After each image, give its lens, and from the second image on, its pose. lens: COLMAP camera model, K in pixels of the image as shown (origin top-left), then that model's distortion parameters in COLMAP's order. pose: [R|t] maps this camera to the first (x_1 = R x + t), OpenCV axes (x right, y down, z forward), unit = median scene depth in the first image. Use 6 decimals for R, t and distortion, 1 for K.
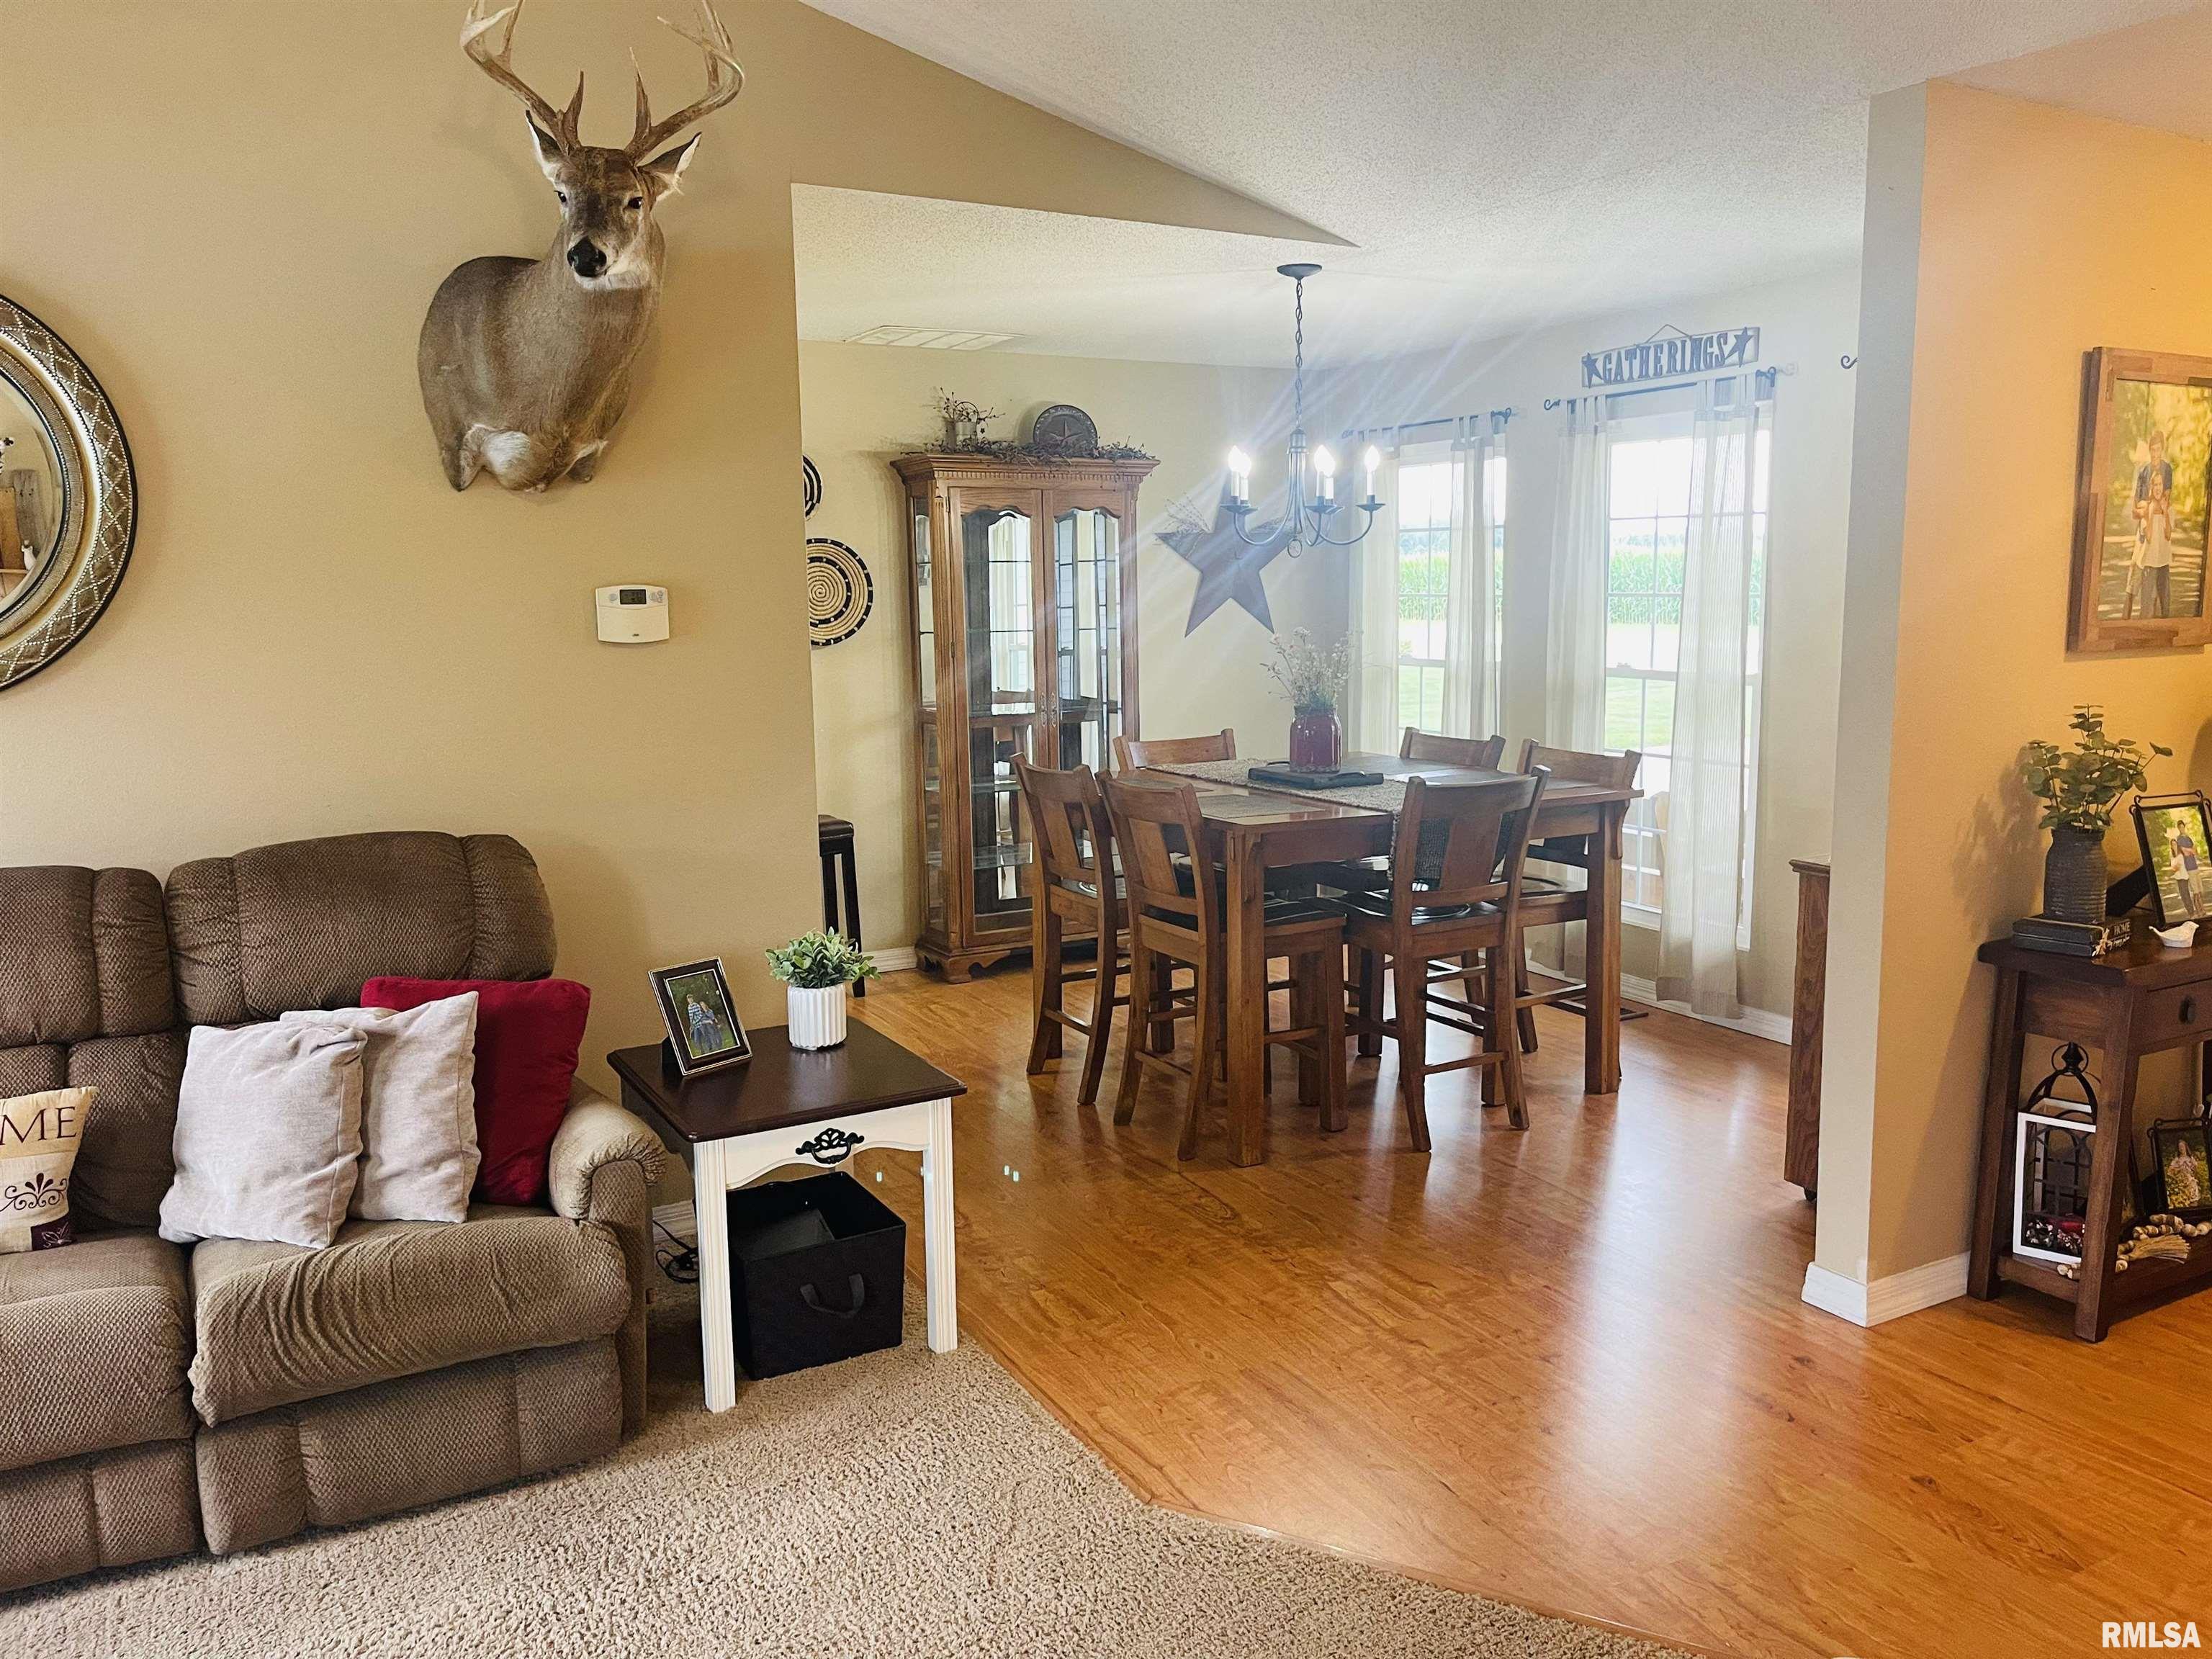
lens RADIAL K [[1658.4, 0, 1098.2], [0, 1658.4, 837.3], [0, 0, 1]] dist [0.072824, -0.090304]
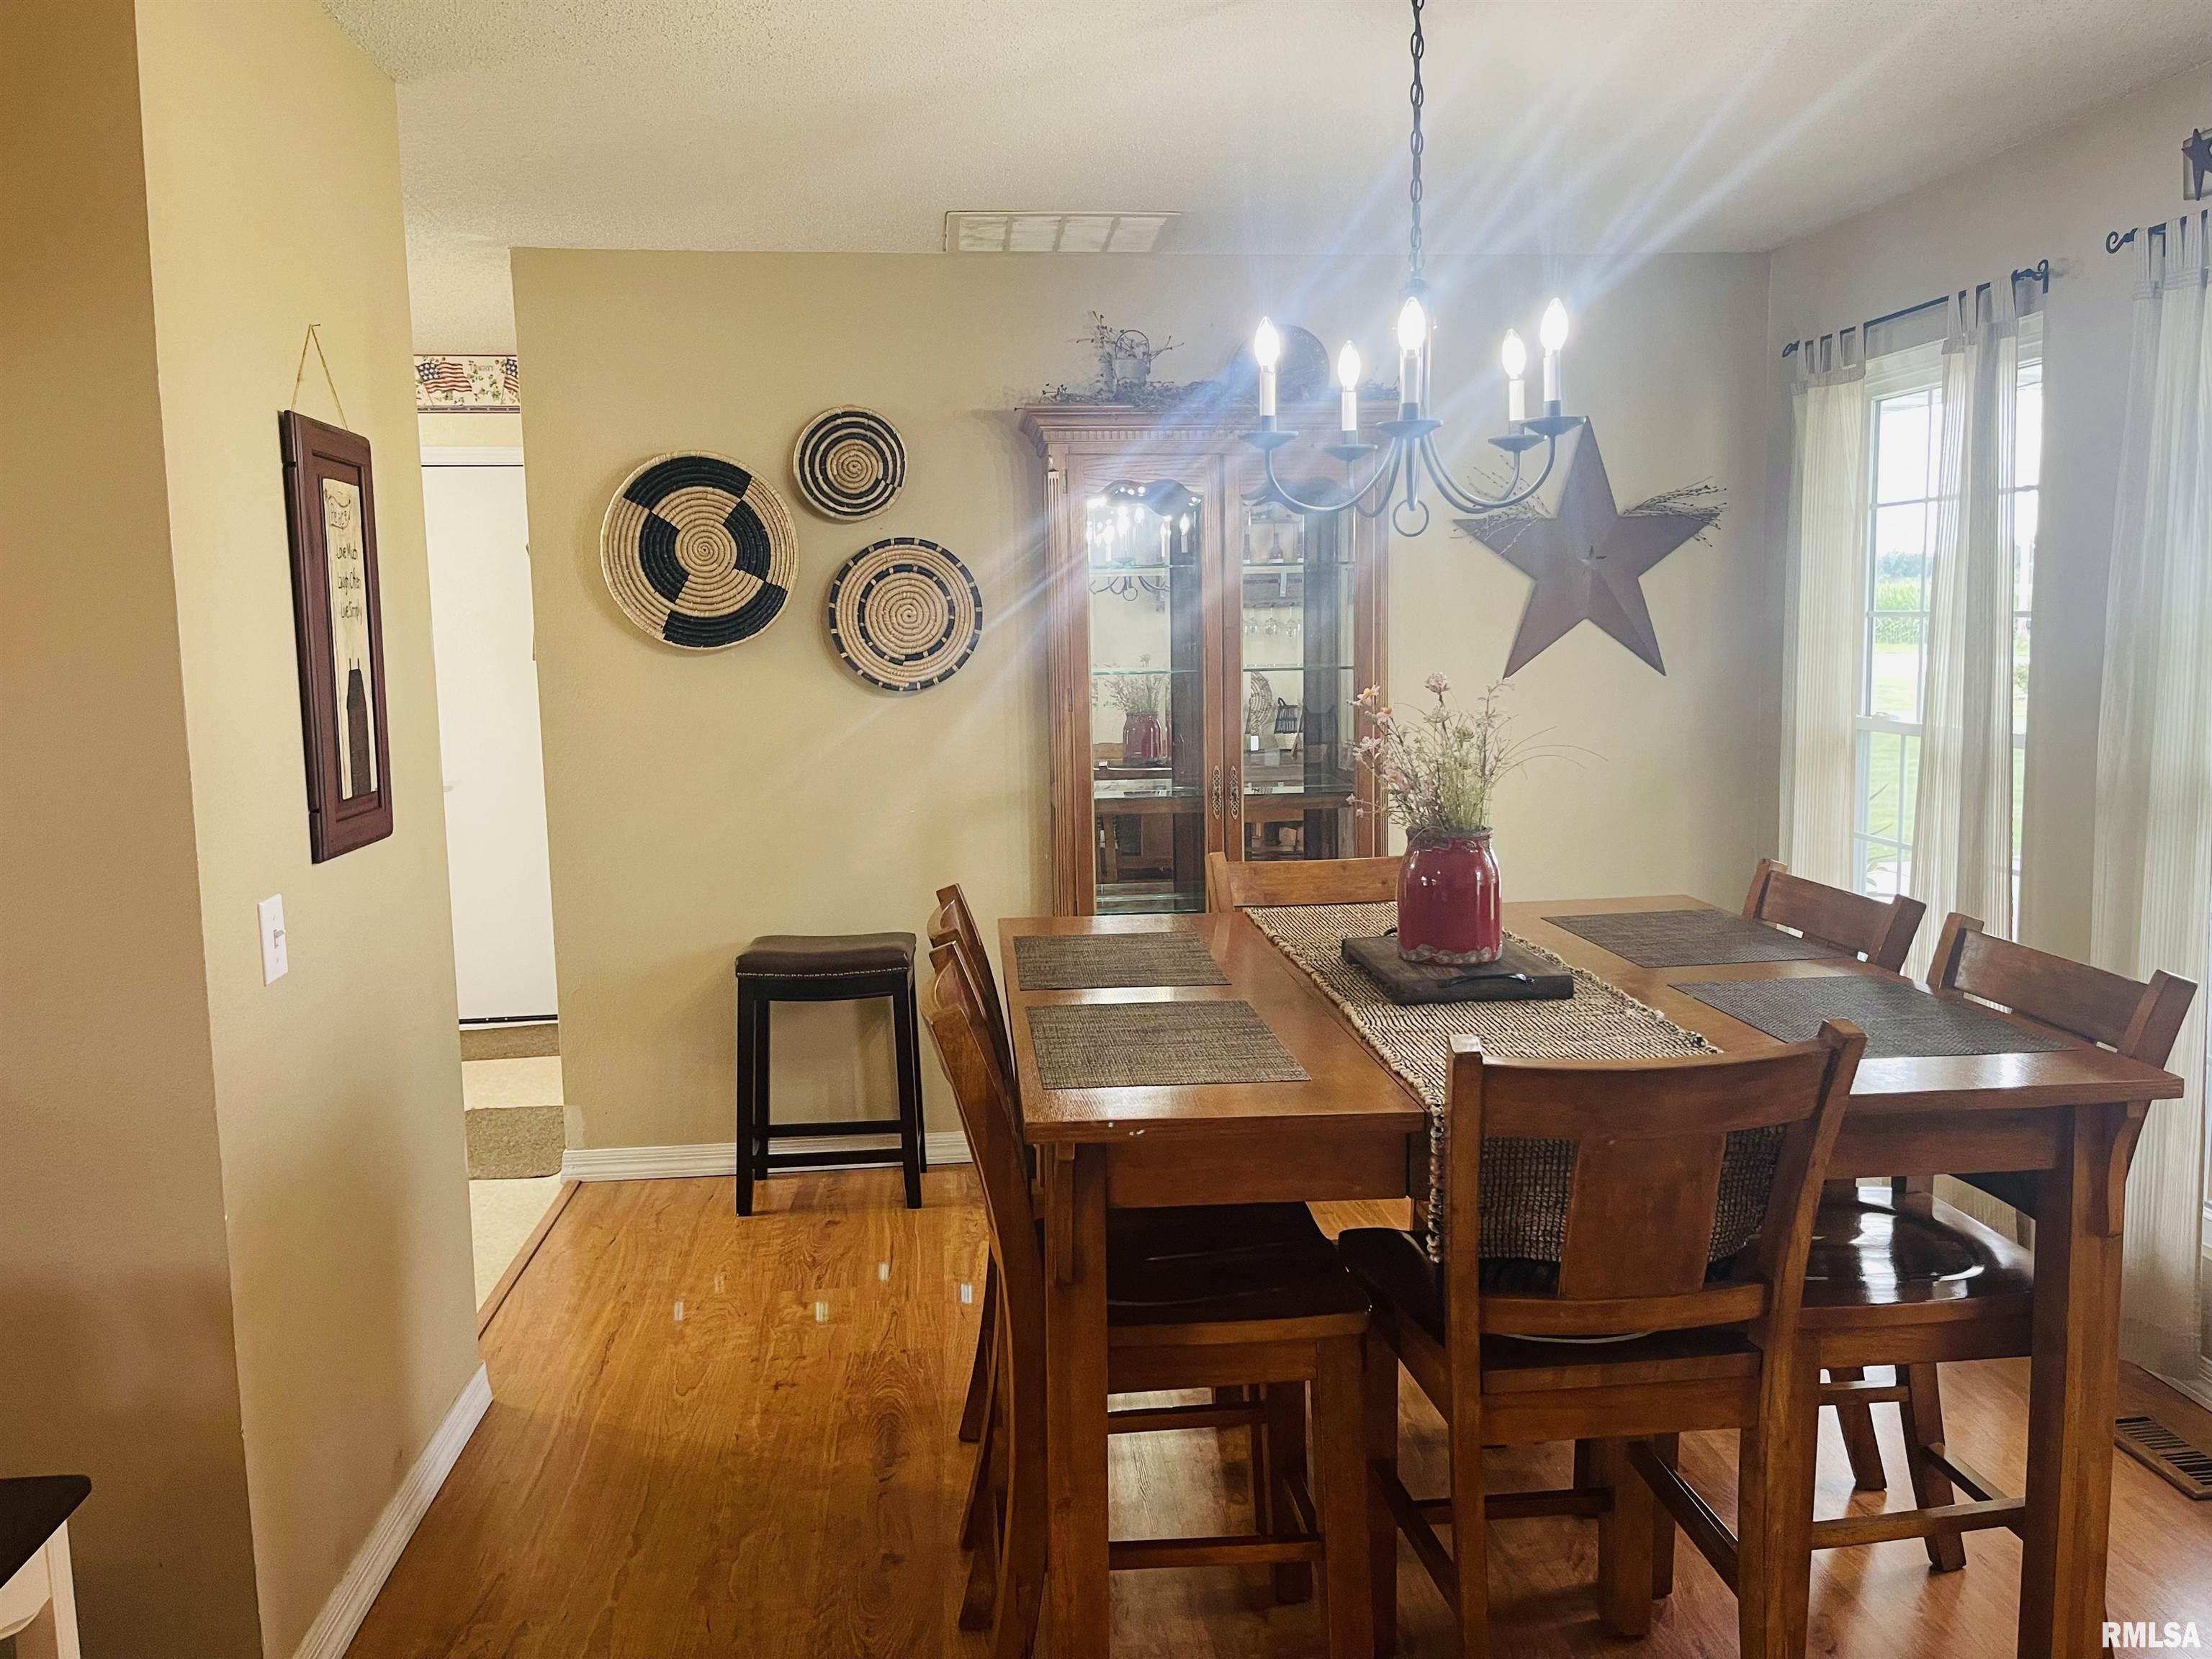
lens RADIAL K [[1664.2, 0, 1119.7], [0, 1664.2, 819.8], [0, 0, 1]] dist [0.077839, -0.108788]
pose [[0.925662, 0.039464, -0.376289, 0.178848], [-0.051208, 0.998462, -0.021257, -0.051745], [0.374871, 0.038946, 0.926259, 0.391620]]
